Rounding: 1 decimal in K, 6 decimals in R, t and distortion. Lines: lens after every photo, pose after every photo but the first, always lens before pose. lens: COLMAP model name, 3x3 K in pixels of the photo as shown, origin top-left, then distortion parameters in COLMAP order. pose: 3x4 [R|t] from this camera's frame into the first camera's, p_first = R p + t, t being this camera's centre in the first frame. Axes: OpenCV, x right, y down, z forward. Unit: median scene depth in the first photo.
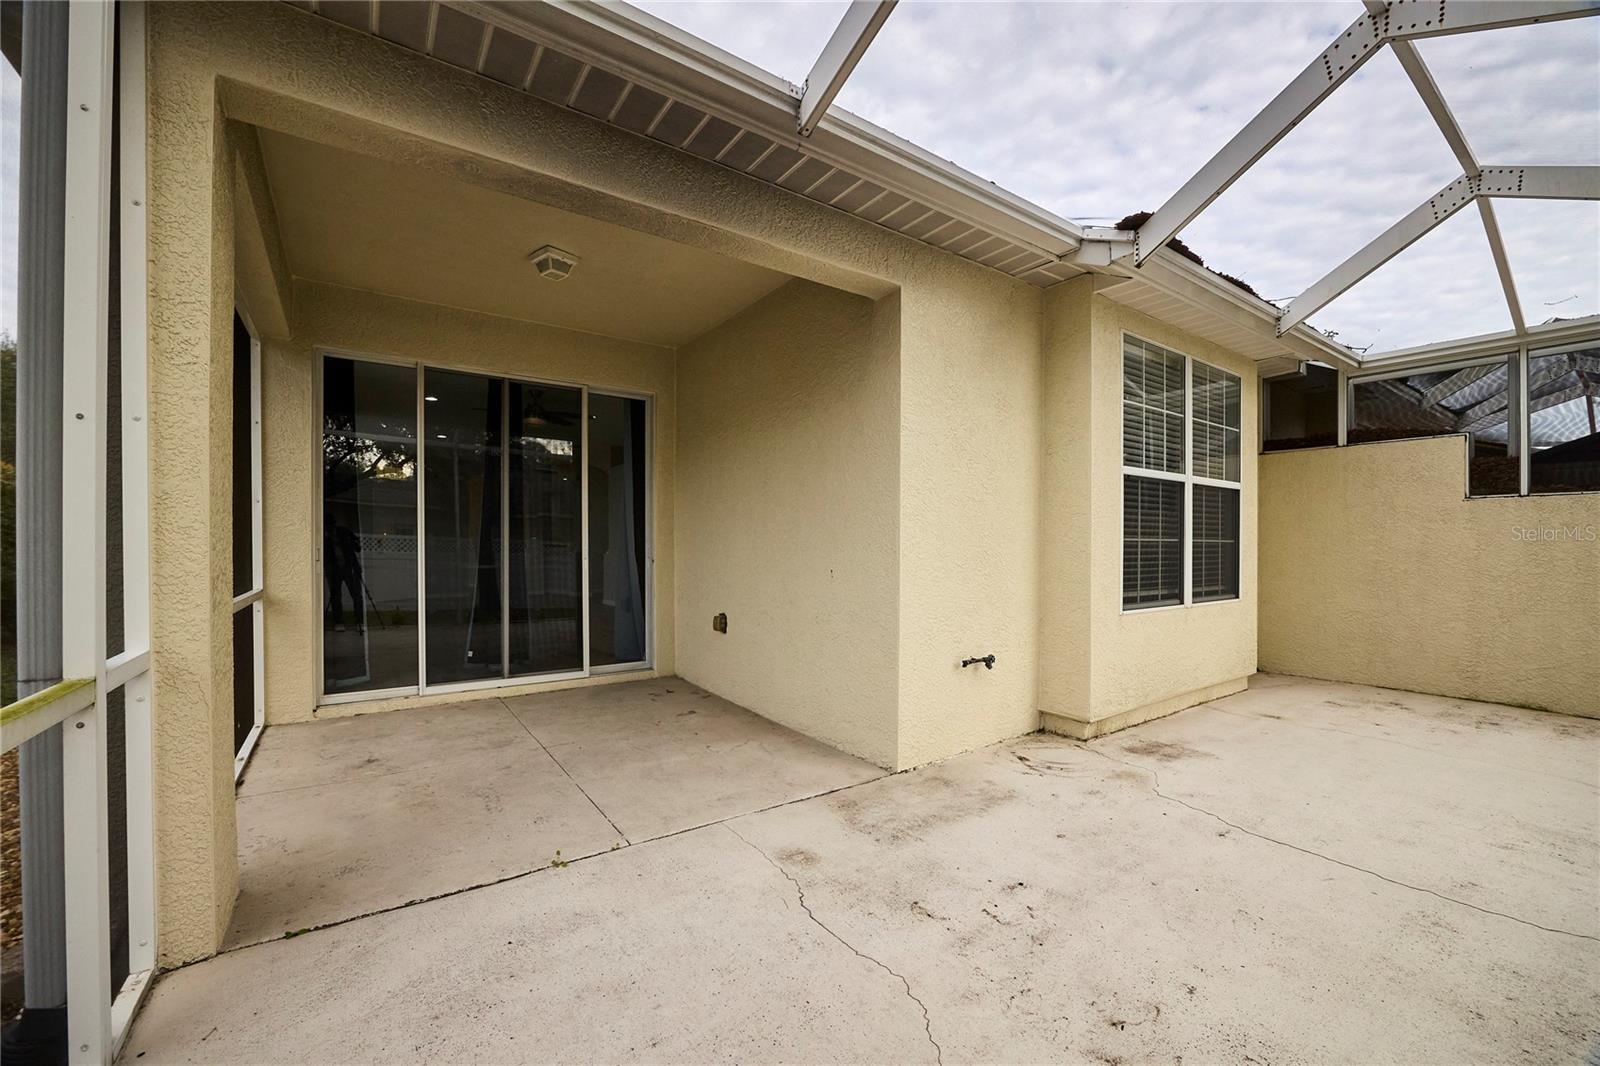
lens RADIAL K [[642.7, 0, 802.4], [0, 642.7, 547.4], [0, 0, 1]] dist [-0.026317, 0.004068]
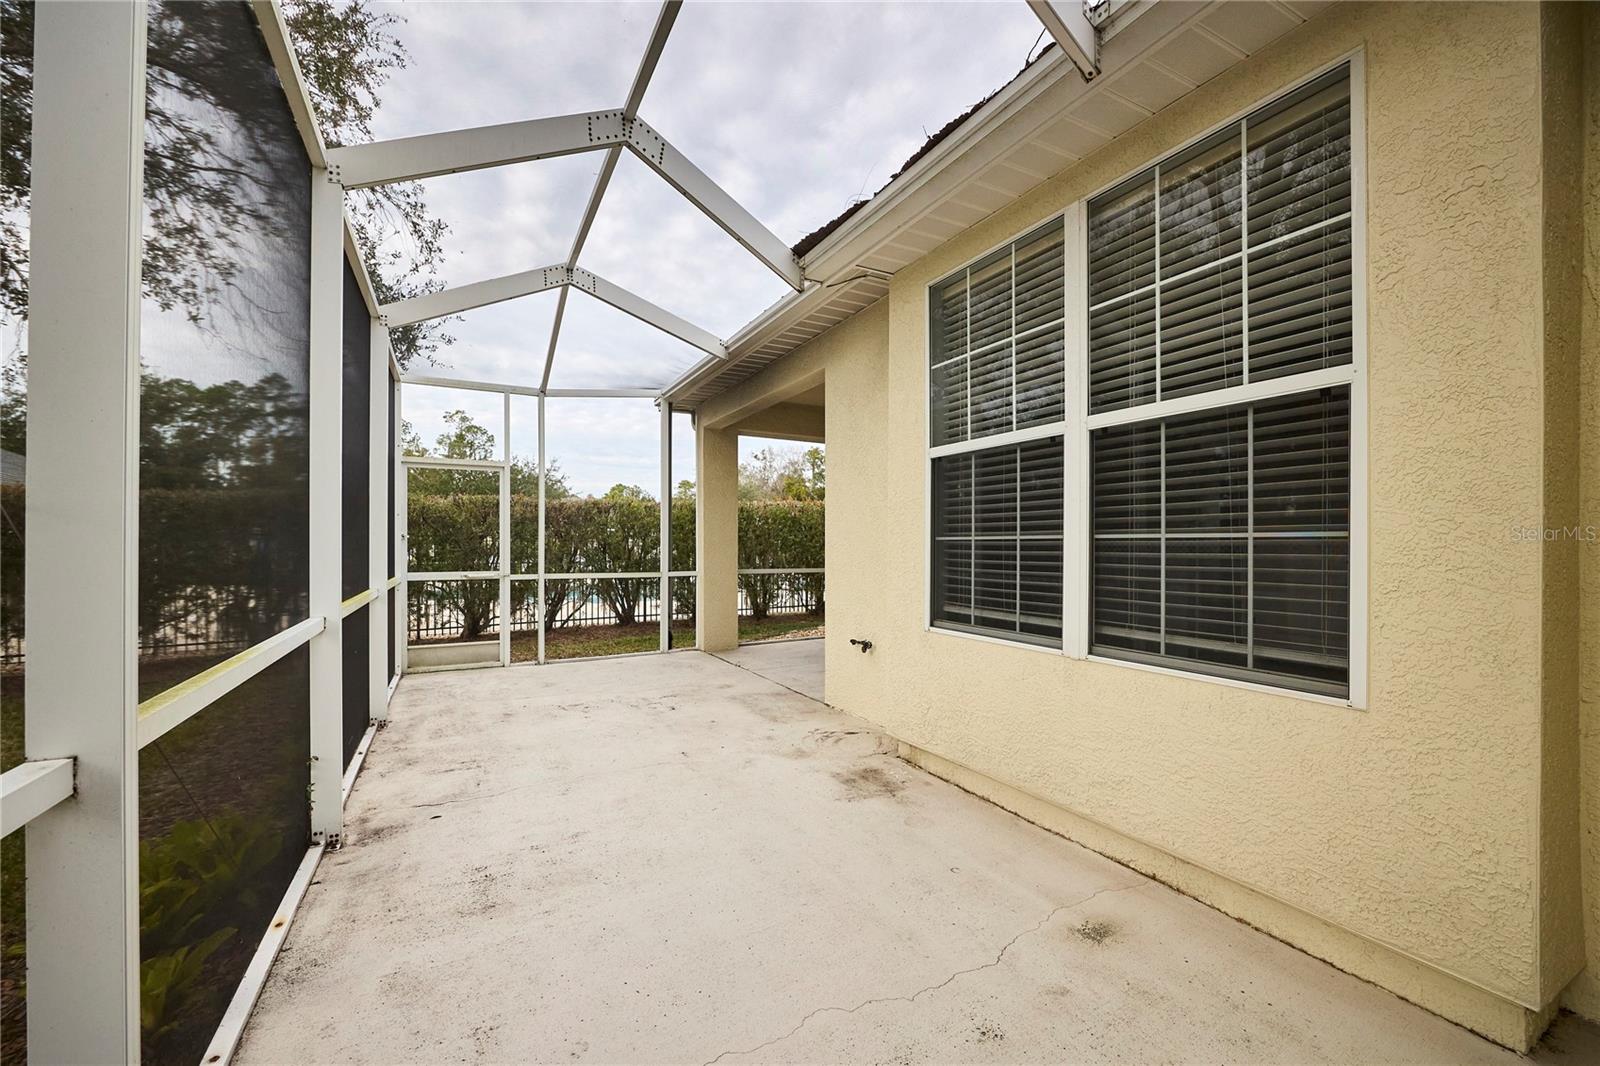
lens RADIAL K [[642.7, 0, 794.4], [0, 642.7, 541.3], [0, 0, 1]] dist [-0.026317, 0.004068]
pose [[-0.126738, -0.007508, -0.991908, 1.445161], [-0.003728, 0.999968, -0.007092, -0.002945], [0.991929, 0.002799, -0.126762, 1.008572]]
